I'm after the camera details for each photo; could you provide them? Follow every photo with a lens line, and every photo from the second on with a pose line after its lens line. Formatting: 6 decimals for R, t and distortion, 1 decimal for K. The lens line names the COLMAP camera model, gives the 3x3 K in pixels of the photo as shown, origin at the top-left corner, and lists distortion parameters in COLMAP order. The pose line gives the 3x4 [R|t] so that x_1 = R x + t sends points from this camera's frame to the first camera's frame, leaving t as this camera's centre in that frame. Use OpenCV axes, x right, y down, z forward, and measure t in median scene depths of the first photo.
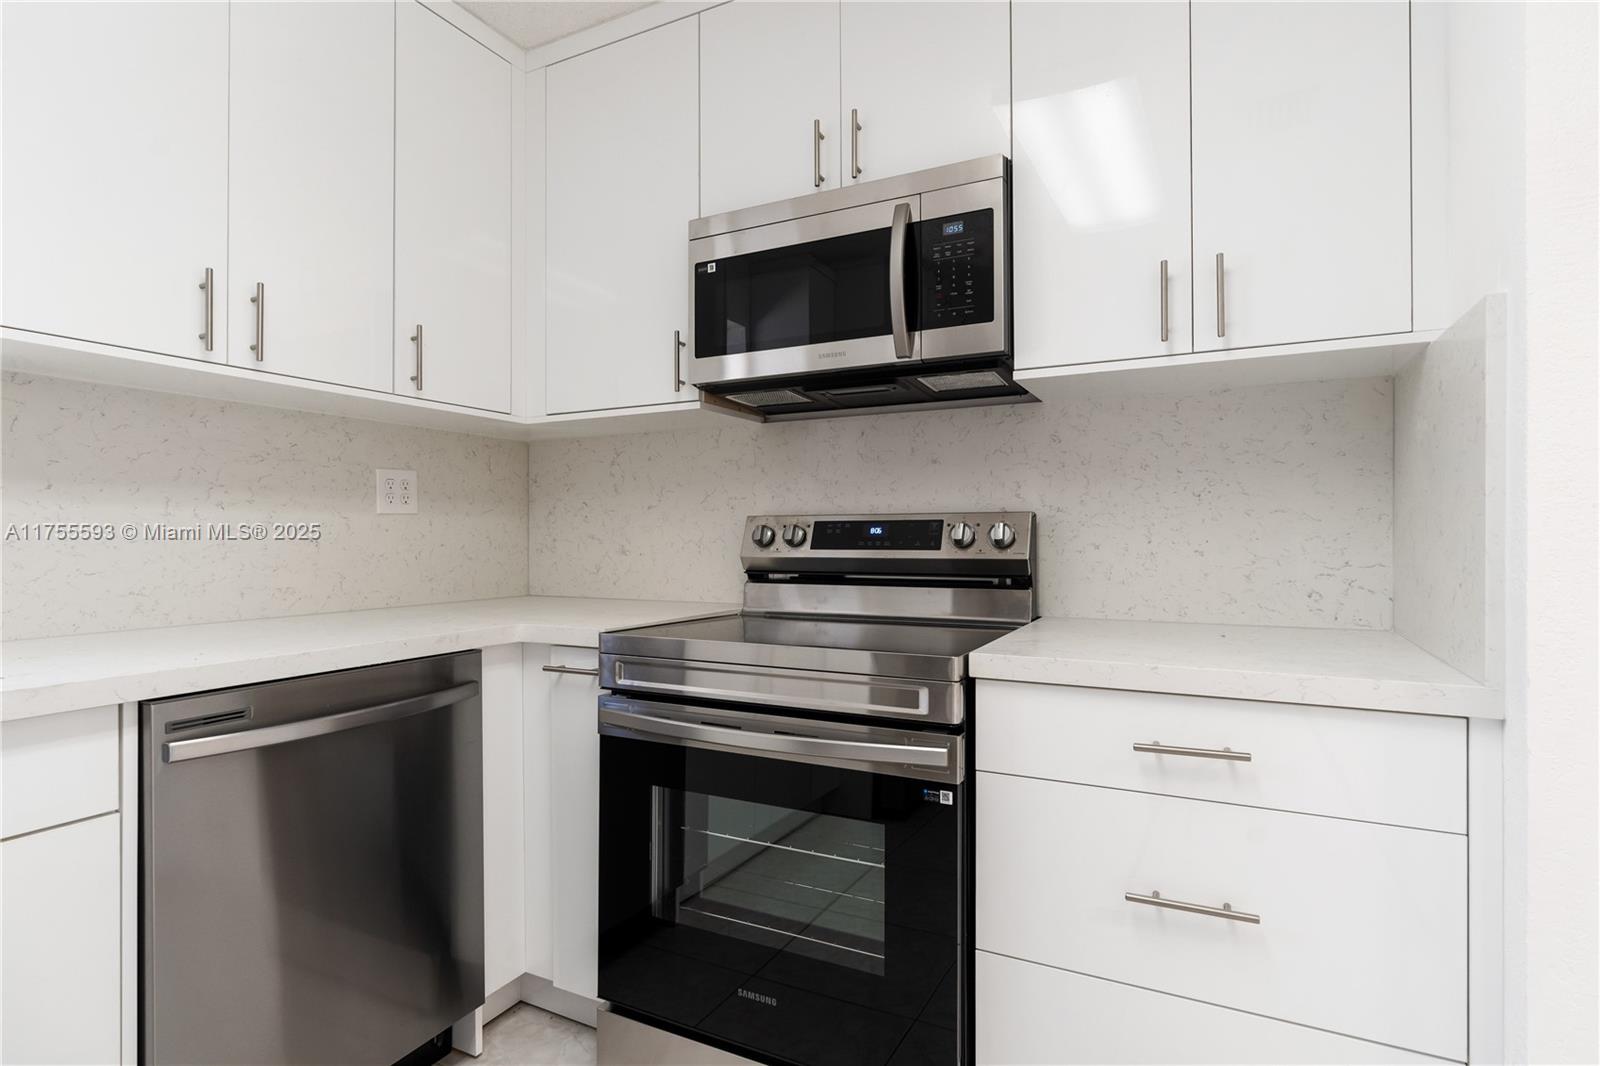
lens RADIAL K [[808.4, 0, 805.1], [0, 808.4, 528.5], [0, 0, 1]] dist [-0.020482, 0.001665]
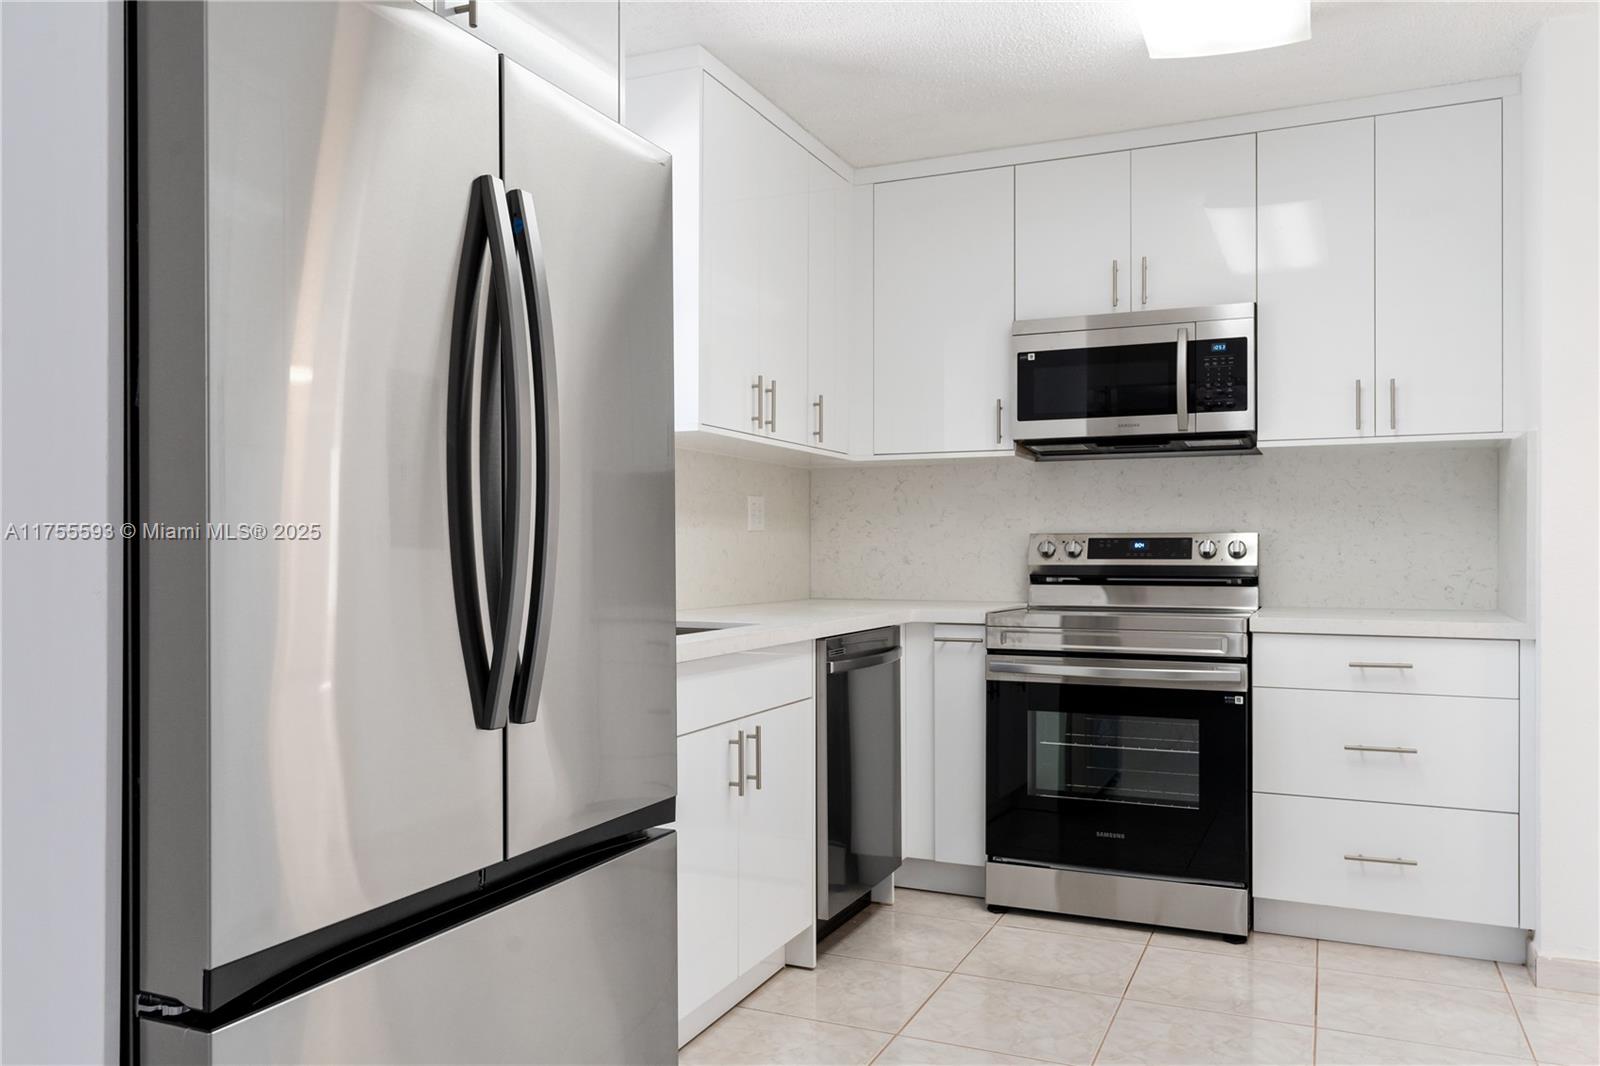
lens RADIAL K [[1182.9, 0, 797.0], [0, 1182.9, 542.0], [0, 0, 1]] dist [-0.007036, -0.008352]
pose [[0.998890, 0.003719, 0.046964, -0.647028], [-0.003758, 0.999993, 0.000738, -0.002476], [-0.046960, -0.000914, 0.998896, -1.079626]]
